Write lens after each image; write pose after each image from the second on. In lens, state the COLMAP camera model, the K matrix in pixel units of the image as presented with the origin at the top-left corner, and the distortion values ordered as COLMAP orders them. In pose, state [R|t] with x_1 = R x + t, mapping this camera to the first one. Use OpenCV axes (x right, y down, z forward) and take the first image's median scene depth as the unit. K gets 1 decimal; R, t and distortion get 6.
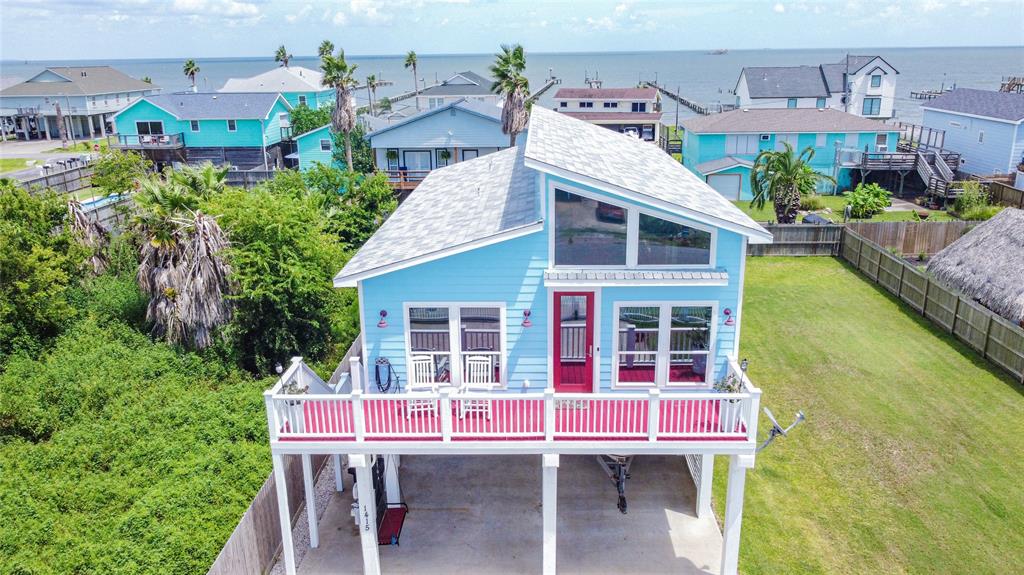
lens RADIAL K [[776.0, 0, 509.0], [0, 776.0, 289.5], [0, 0, 1]] dist [0.002991, -0.006715]
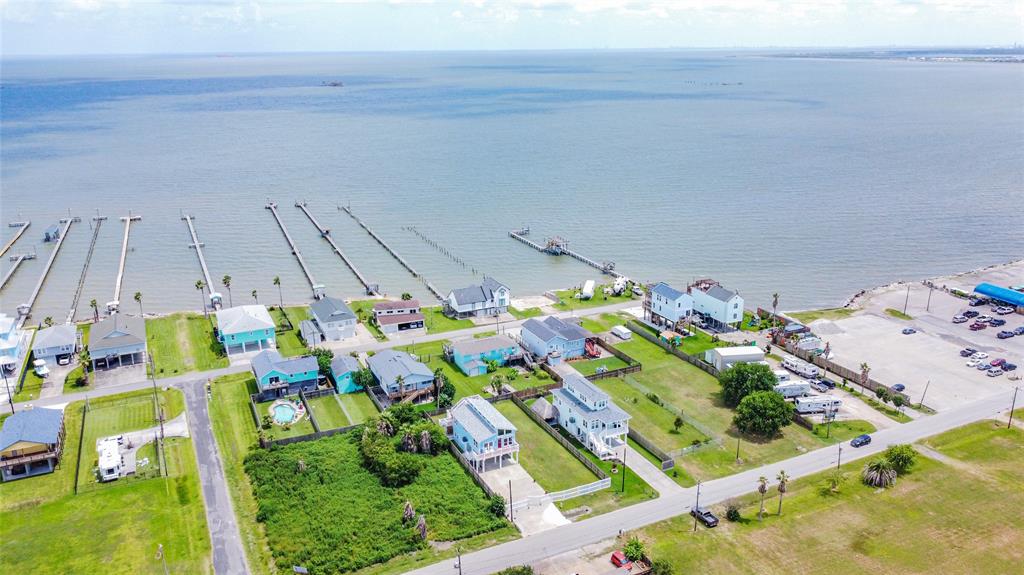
lens RADIAL K [[776.0, 0, 509.0], [0, 776.0, 289.5], [0, 0, 1]] dist [0.002991, -0.006715]
pose [[0.884761, -0.133214, 0.446601, -2.407606], [0.133307, 0.990578, 0.031379, -1.314689], [-0.446573, 0.031772, 0.894183, -4.817288]]
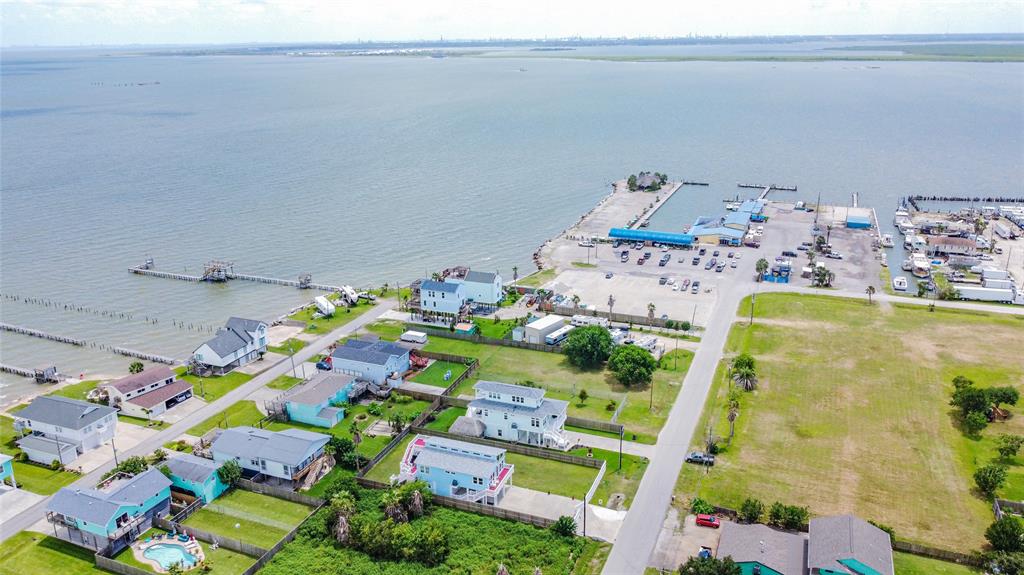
lens RADIAL K [[776.0, 0, 509.0], [0, 776.0, 289.5], [0, 0, 1]] dist [0.002991, -0.006715]
pose [[0.333219, -0.284005, 0.899059, -4.472478], [0.286301, 0.939008, 0.190513, -2.177182], [-0.898330, 0.193919, 0.394206, -1.852297]]
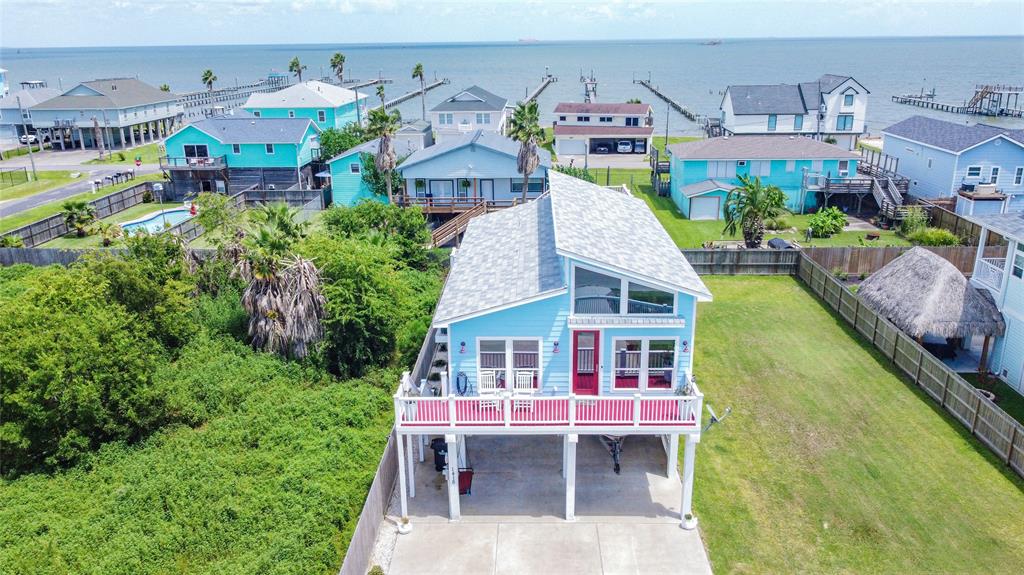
lens RADIAL K [[776.0, 0, 509.0], [0, 776.0, 289.5], [0, 0, 1]] dist [0.002991, -0.006715]
pose [[0.999970, 0.000022, 0.007770, -0.051167], [-0.000131, 0.999901, 0.014101, -0.061703], [-0.007769, -0.014102, 0.999870, -0.337605]]
